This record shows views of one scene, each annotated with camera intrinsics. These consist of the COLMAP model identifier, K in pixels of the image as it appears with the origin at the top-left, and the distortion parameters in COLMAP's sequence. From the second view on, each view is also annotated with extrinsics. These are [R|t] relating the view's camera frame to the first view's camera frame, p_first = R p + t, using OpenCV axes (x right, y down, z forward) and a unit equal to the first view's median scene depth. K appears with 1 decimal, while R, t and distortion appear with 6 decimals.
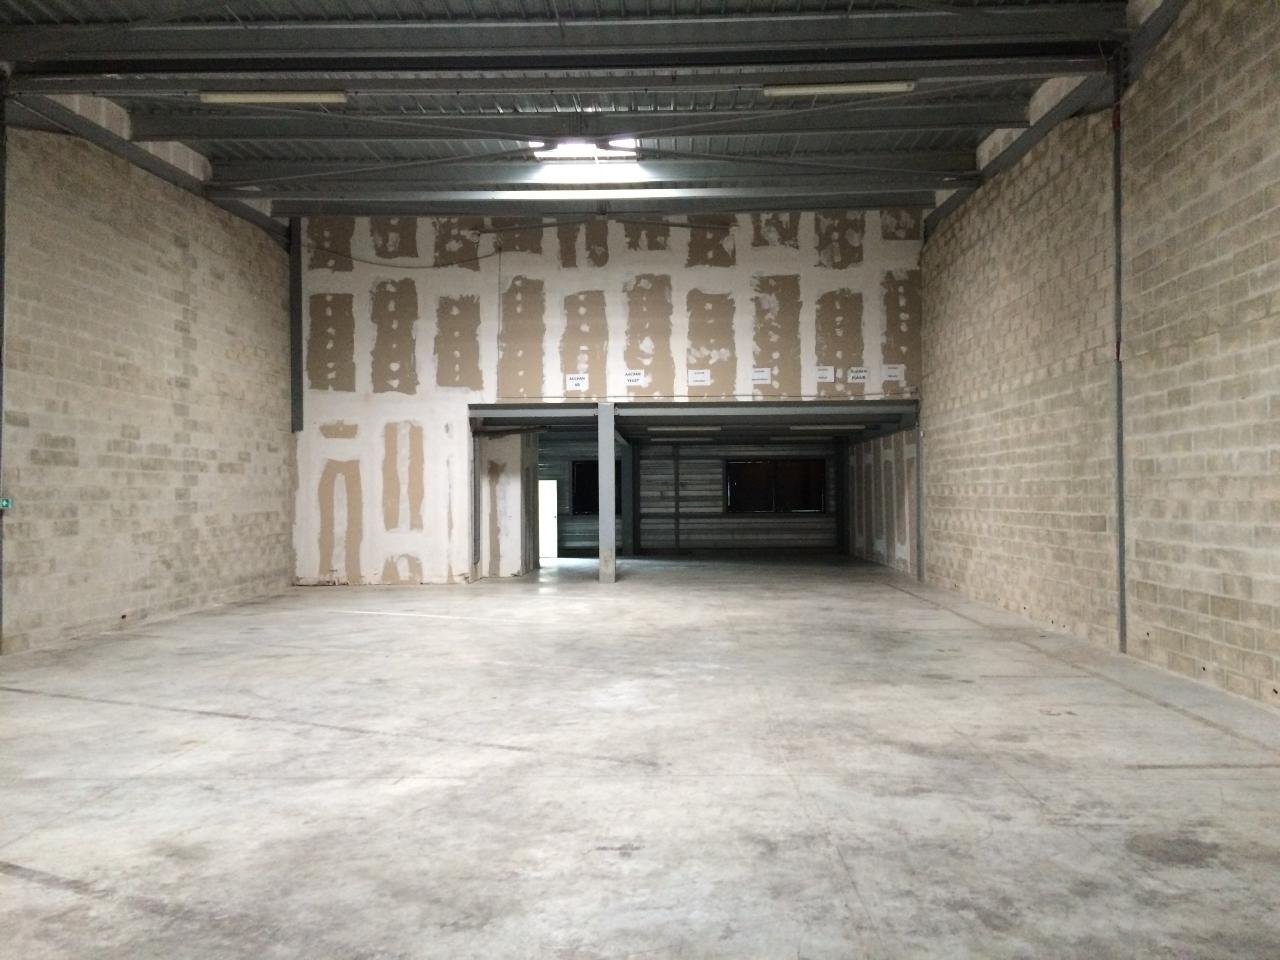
lens RADIAL K [[1100.5, 0, 642.5], [0, 1100.5, 478.9], [0, 0, 1]] dist [0.061637, -0.049533]
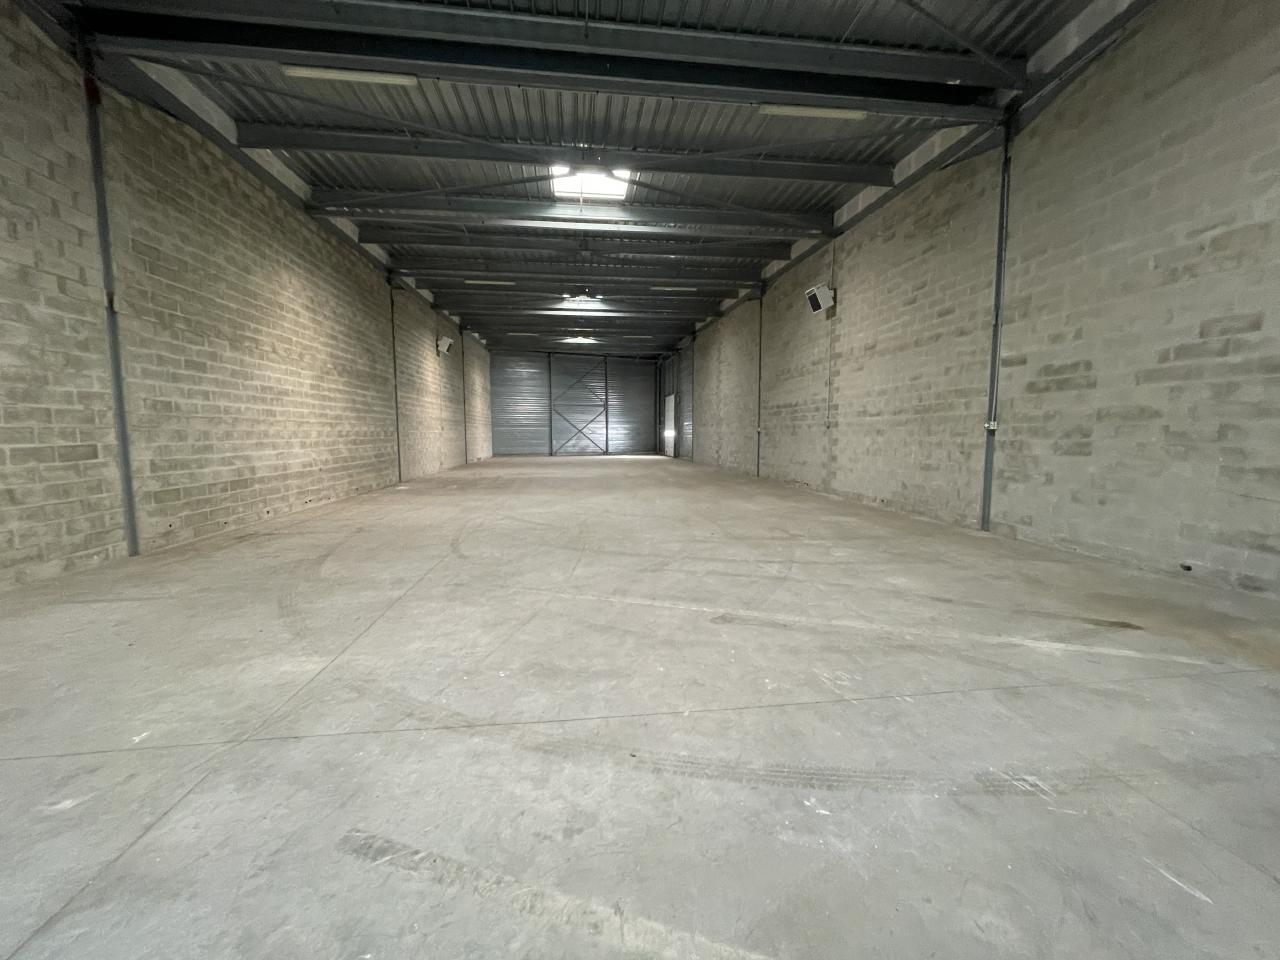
lens RADIAL K [[519.2, 0, 633.8], [0, 519.2, 478.2], [0, 0, 1]] dist [-0.003472, -0.000424]
pose [[-0.990120, 0.020923, -0.138650, -0.037629], [0.010914, 0.997304, 0.072563, 0.040438], [0.139795, 0.070332, -0.987679, 1.802262]]
